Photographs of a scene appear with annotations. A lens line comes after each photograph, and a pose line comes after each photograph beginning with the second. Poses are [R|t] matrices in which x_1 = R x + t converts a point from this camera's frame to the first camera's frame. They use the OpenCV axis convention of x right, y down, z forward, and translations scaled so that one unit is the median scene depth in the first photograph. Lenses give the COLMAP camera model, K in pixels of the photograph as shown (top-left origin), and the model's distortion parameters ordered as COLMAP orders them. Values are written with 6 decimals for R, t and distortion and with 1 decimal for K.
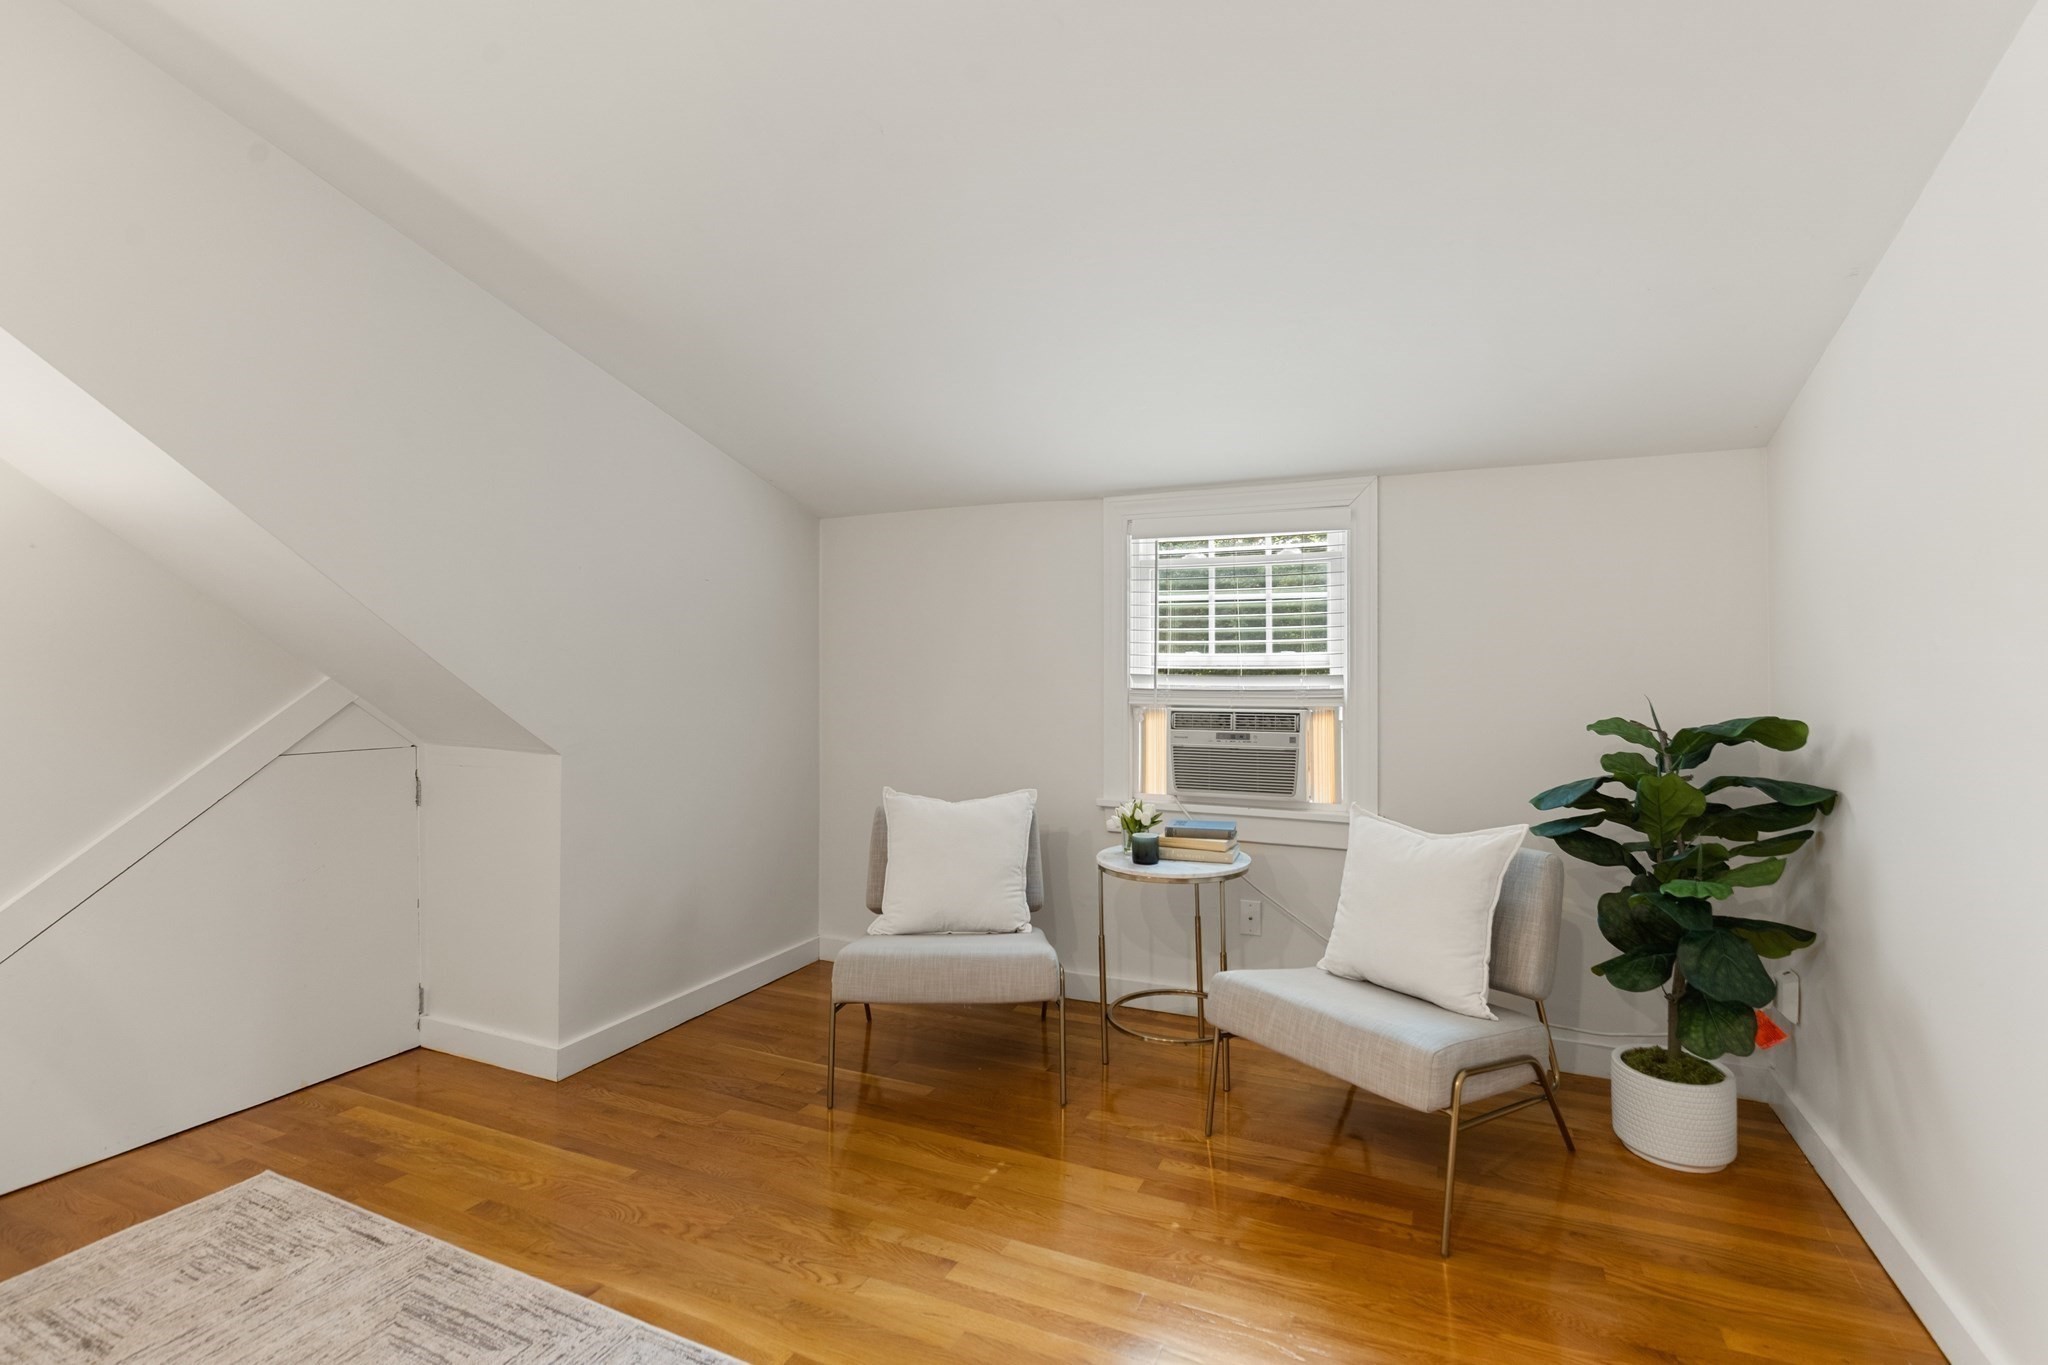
lens RADIAL K [[941.8, 0, 1024.0], [0, 941.8, 682.5], [0, 0, 1]] dist [0.012292, 0.000008]
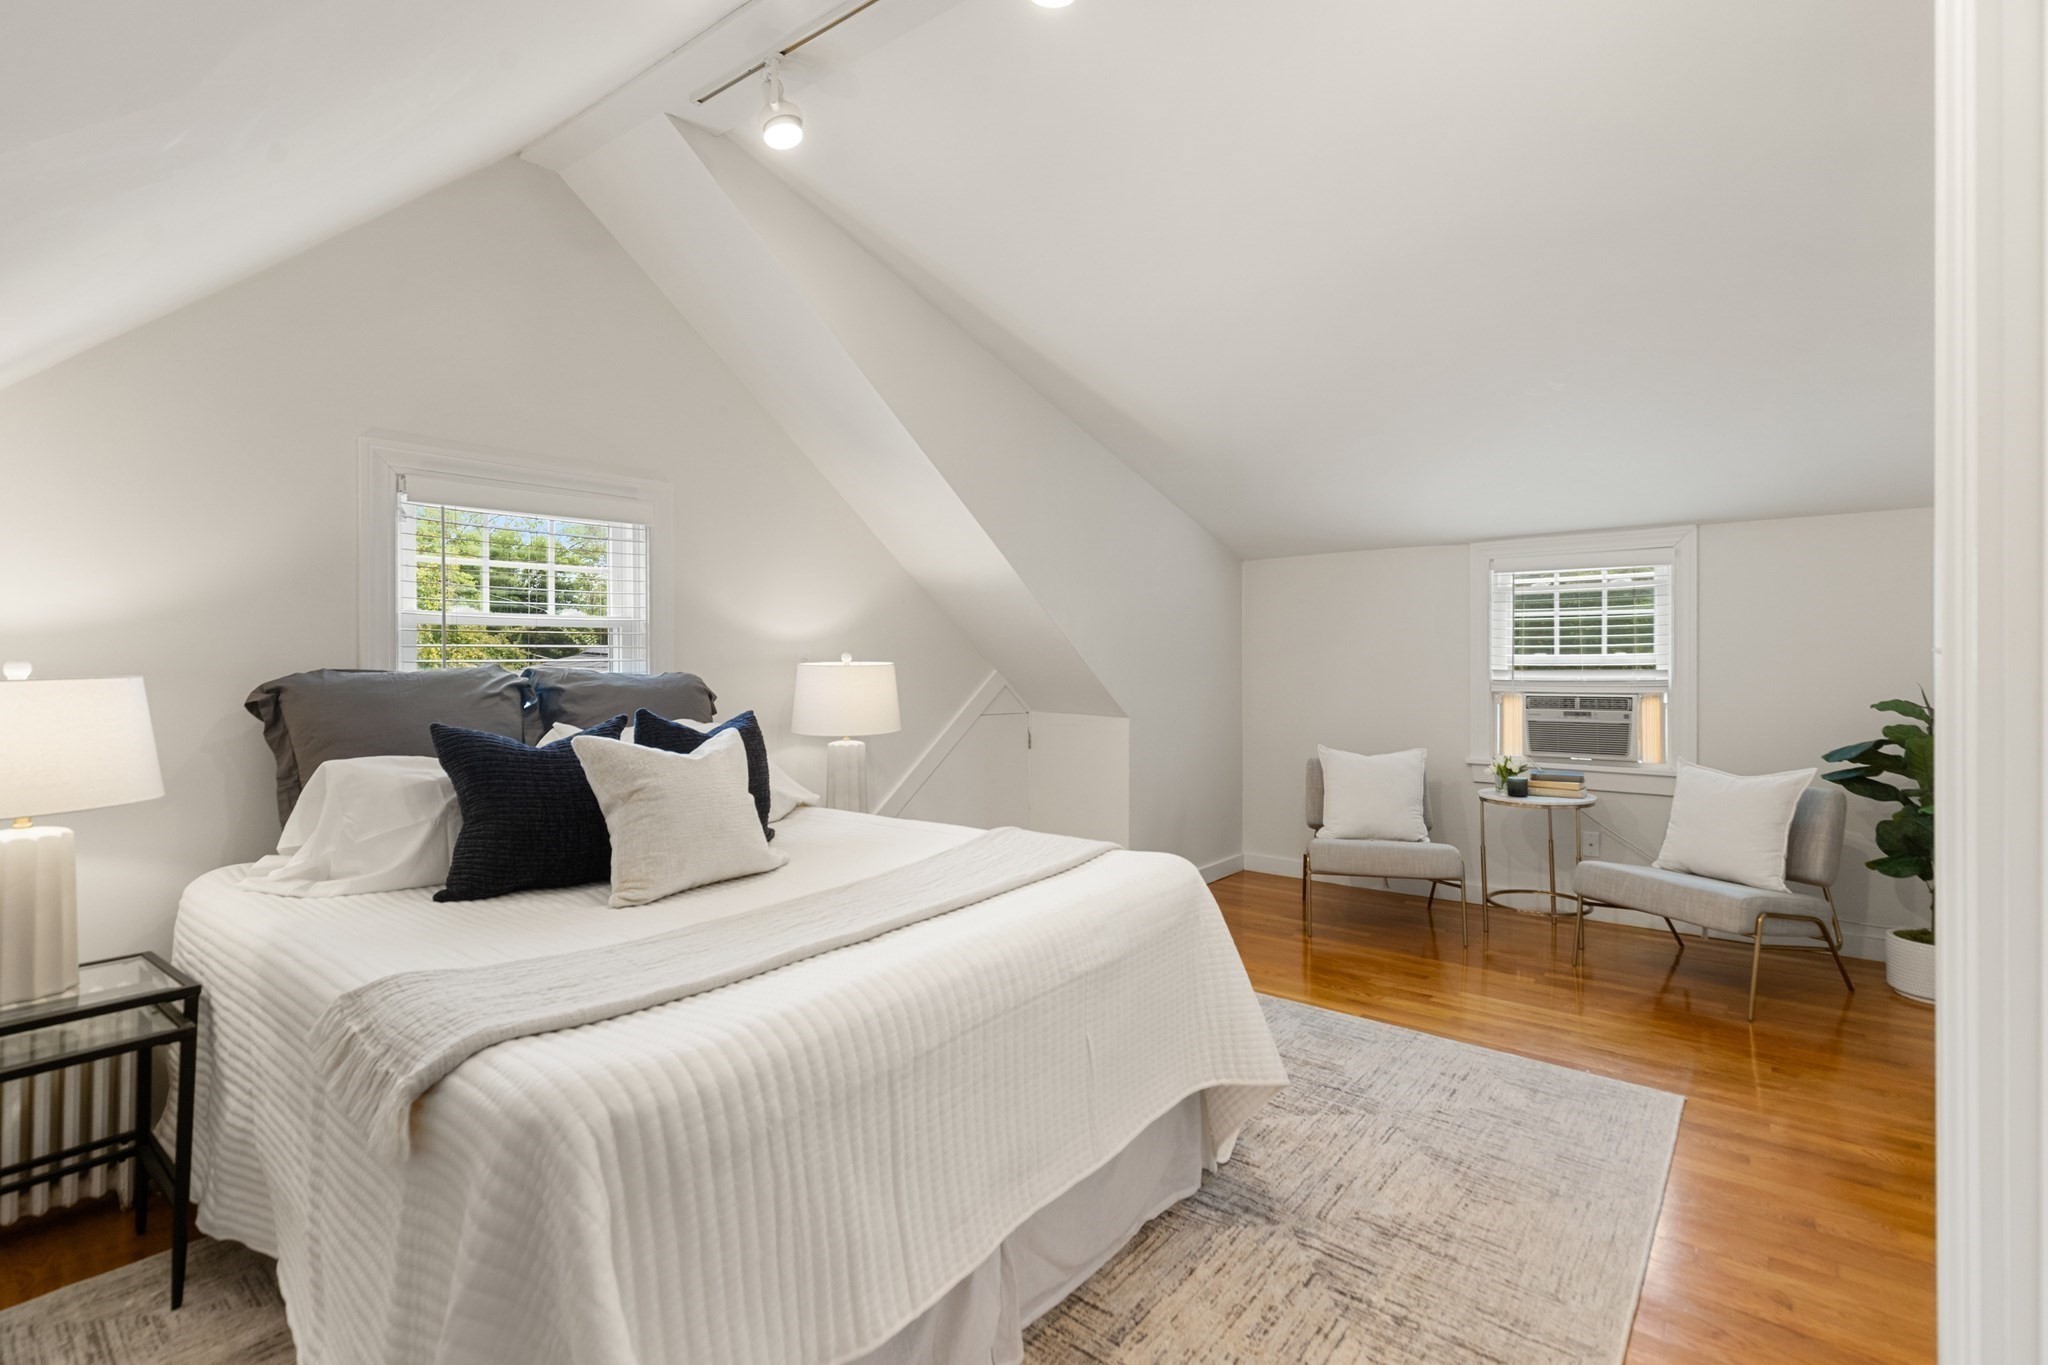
lens RADIAL K [[941.8, 0, 1024.0], [0, 941.8, 682.5], [0, 0, 1]] dist [0.012292, 0.000008]
pose [[0.970752, 0.001937, -0.240078, -0.240891], [-0.001731, 0.999998, 0.001071, 0.010746], [0.240080, -0.000624, 0.970753, -0.564716]]
